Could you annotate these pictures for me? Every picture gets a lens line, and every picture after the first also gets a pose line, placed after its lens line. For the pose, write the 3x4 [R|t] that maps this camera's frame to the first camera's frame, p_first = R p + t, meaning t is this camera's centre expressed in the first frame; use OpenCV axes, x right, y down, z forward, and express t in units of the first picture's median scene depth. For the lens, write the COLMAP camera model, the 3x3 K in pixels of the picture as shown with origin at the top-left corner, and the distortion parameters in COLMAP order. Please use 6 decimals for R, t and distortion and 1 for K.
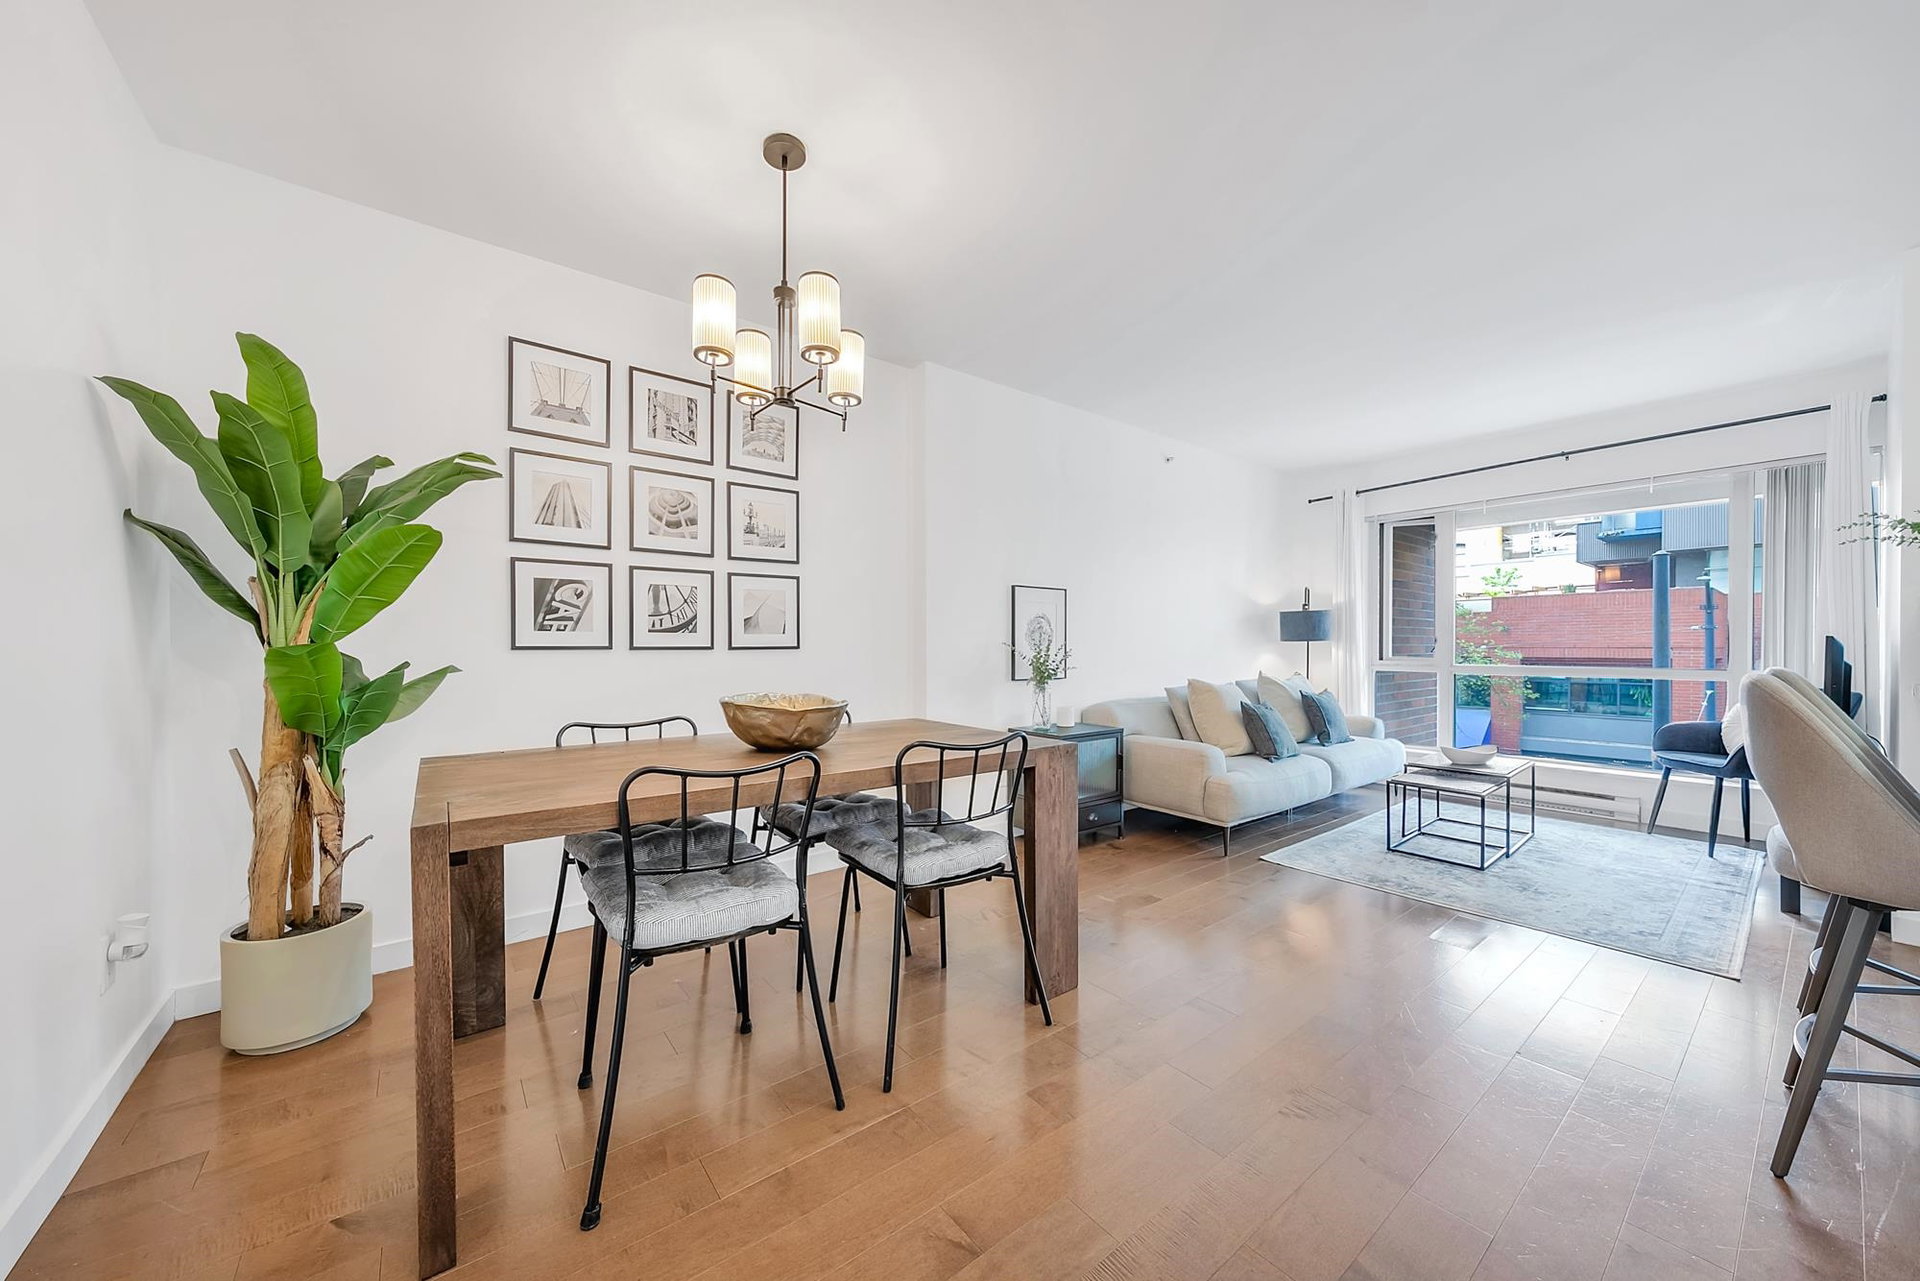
lens RADIAL K [[694.3, 0, 954.4], [0, 694.3, 649.9], [0, 0, 1]] dist [0.007656, -0.000227]
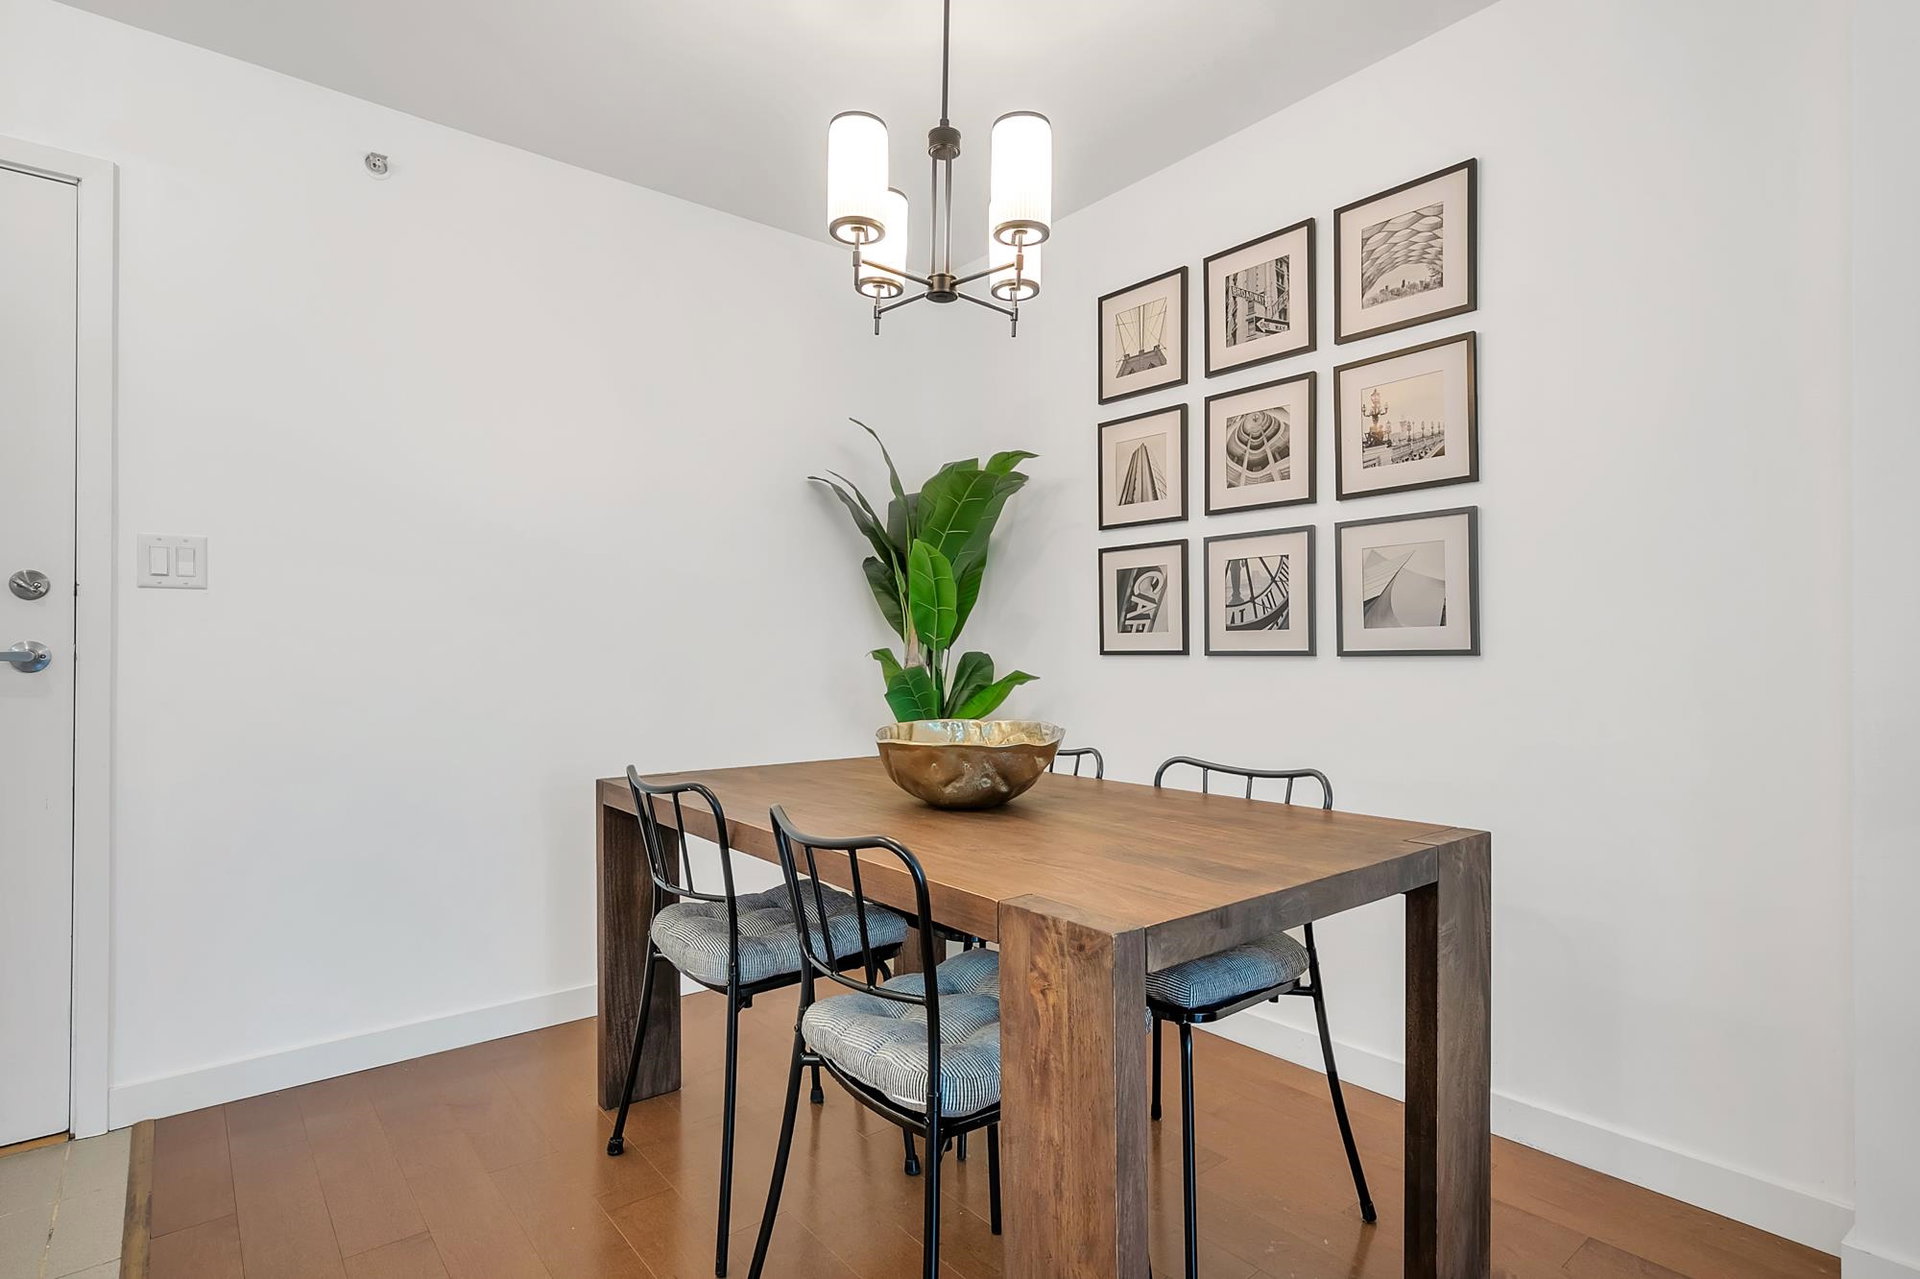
lens RADIAL K [[967.5, 0, 964.4], [0, 967.5, 649.3], [0, 0, 1]] dist [0.004147, -0.001960]
pose [[0.019965, -0.003744, -0.999794, 0.467083], [-0.003107, 0.999988, -0.003807, -0.002109], [0.999796, 0.003182, 0.019953, 0.660055]]
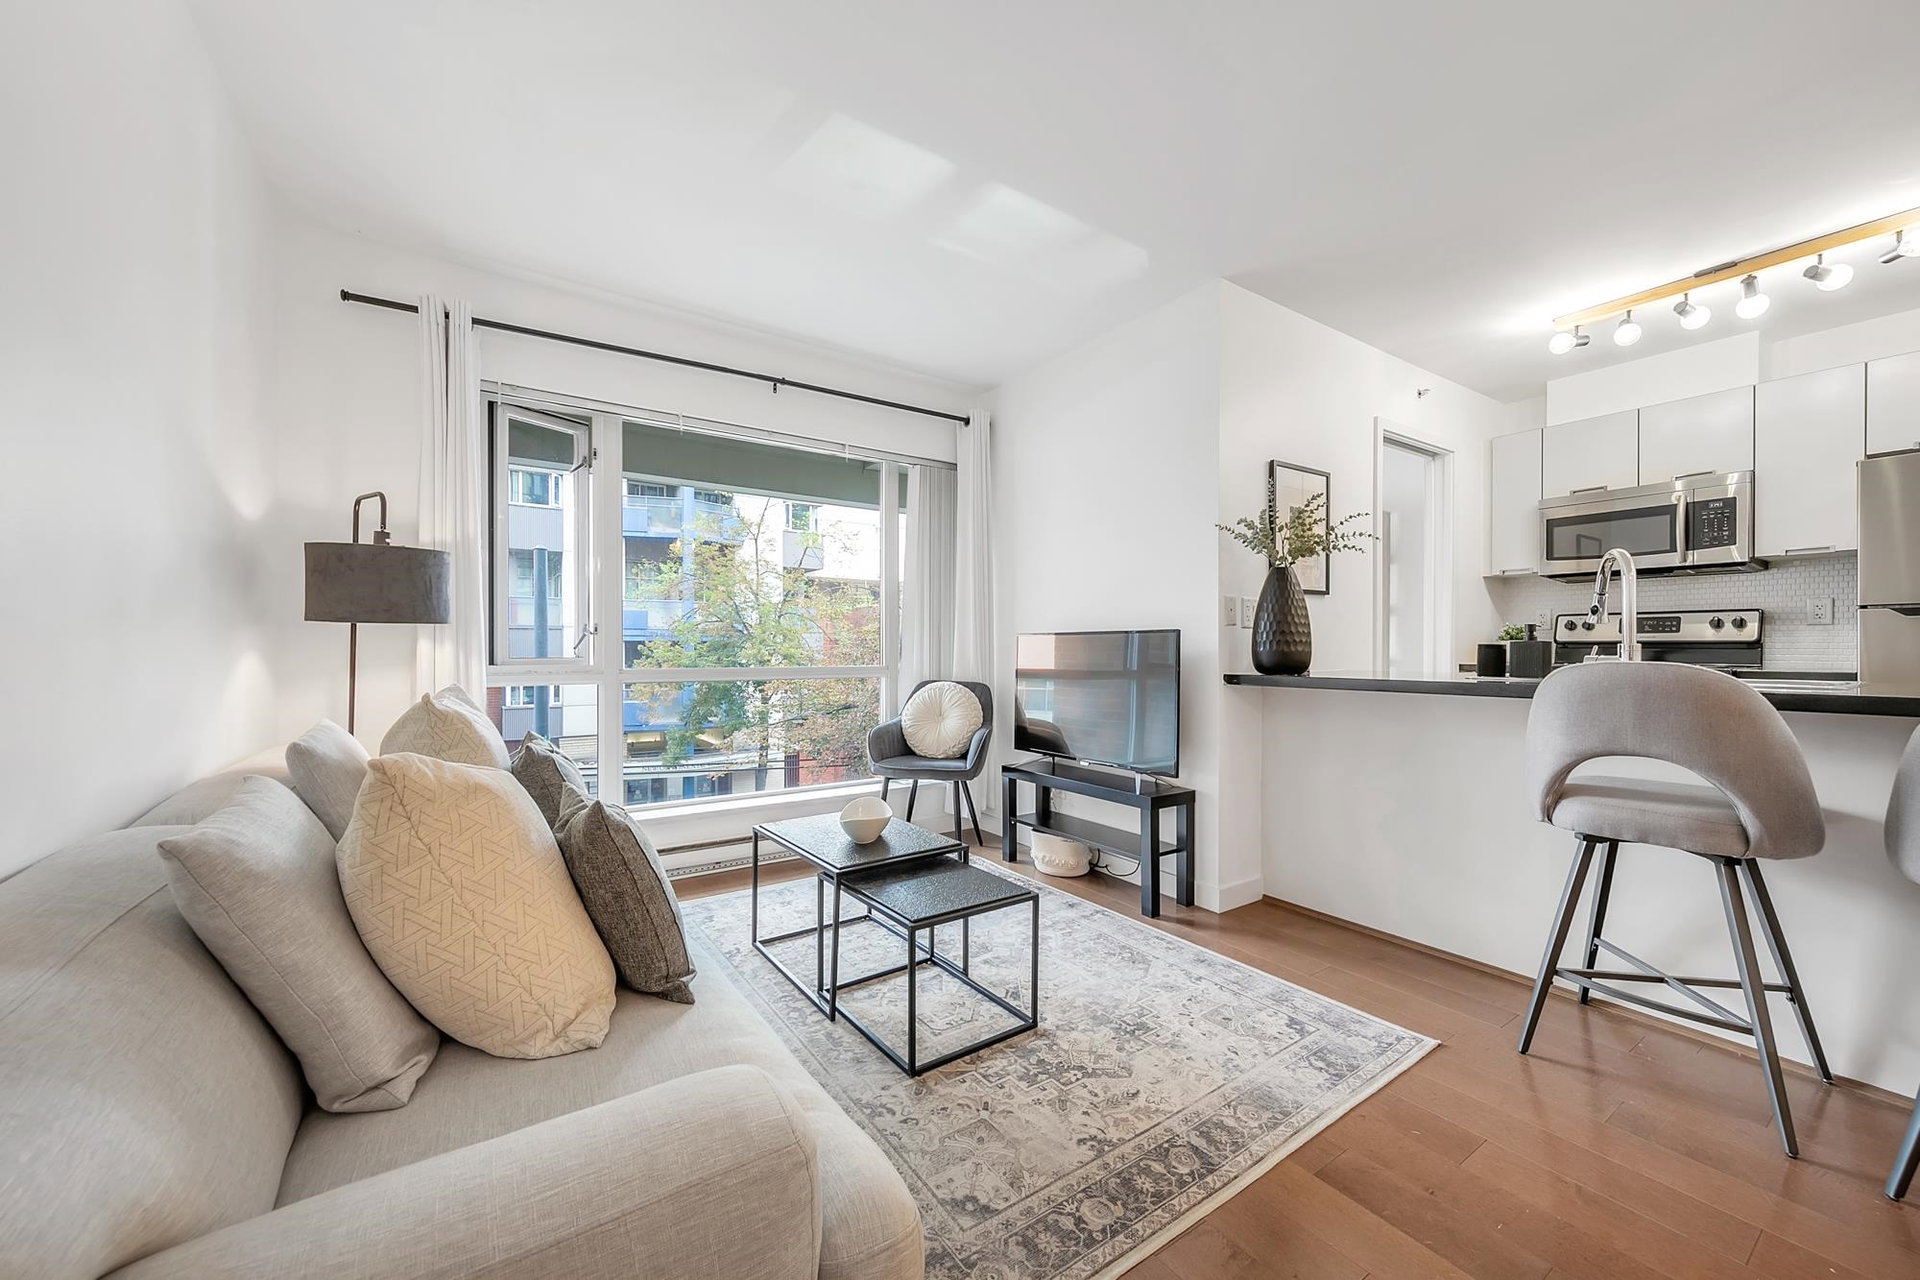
lens RADIAL K [[718.9, 0, 957.2], [0, 718.9, 647.4], [0, 0, 1]] dist [-0.000131, 0.001443]
pose [[0.072231, -0.001117, 0.997387, 0.183297], [0.003187, 0.999995, 0.000889, 0.005401], [-0.997383, 0.003114, 0.072234, 1.114132]]
